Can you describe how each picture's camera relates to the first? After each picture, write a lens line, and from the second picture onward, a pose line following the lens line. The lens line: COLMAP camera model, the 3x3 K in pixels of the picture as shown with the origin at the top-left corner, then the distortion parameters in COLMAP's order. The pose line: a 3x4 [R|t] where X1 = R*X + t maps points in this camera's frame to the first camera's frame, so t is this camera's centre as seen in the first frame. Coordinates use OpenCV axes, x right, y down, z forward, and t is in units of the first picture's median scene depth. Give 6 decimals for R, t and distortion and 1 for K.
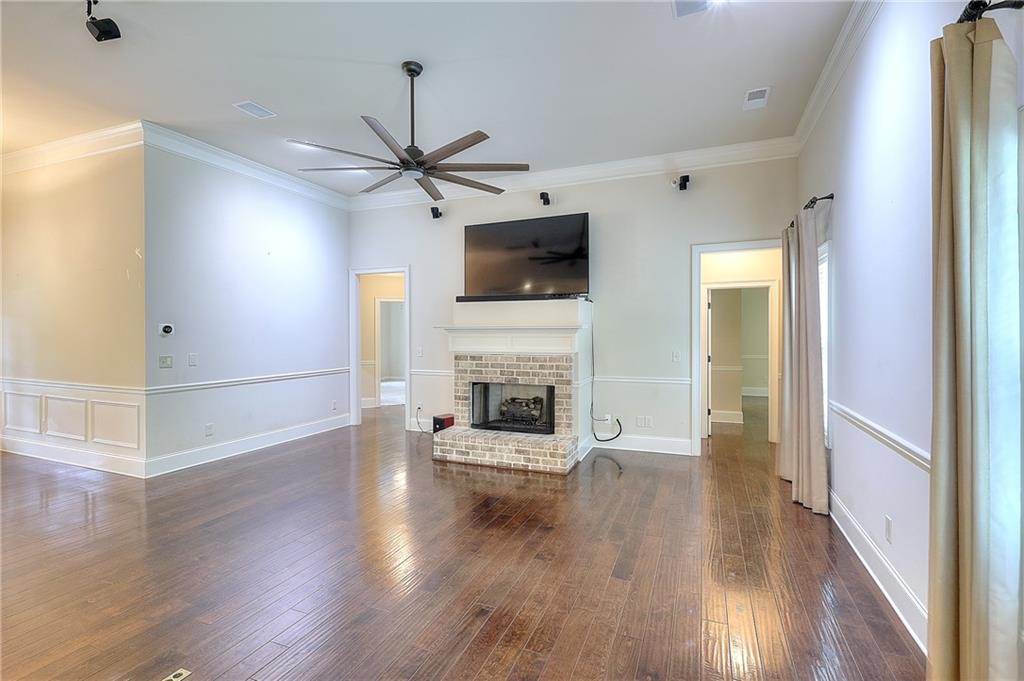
lens RADIAL K [[473.1, 0, 512.4], [0, 473.1, 336.8], [0, 0, 1]] dist [-0.001659, 0.000294]
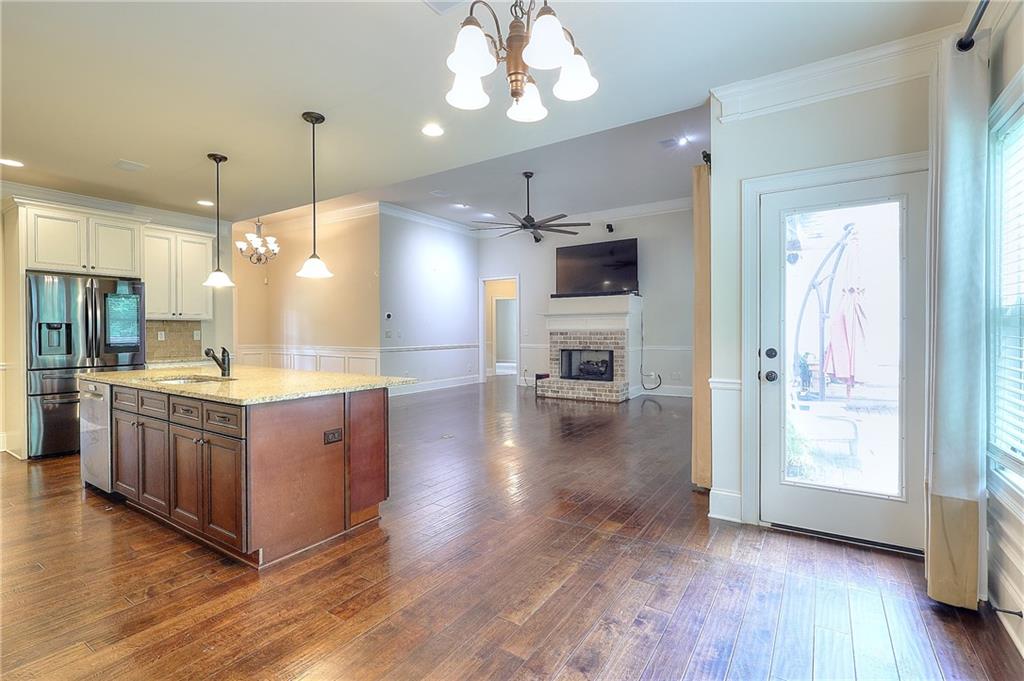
lens RADIAL K [[473.1, 0, 512.4], [0, 473.1, 336.8], [0, 0, 1]] dist [-0.001659, 0.000294]
pose [[0.980894, -0.000779, -0.194543, 0.065719], [0.001502, 0.999993, 0.003569, 0.052883], [0.194538, -0.003793, 0.980888, -0.604515]]
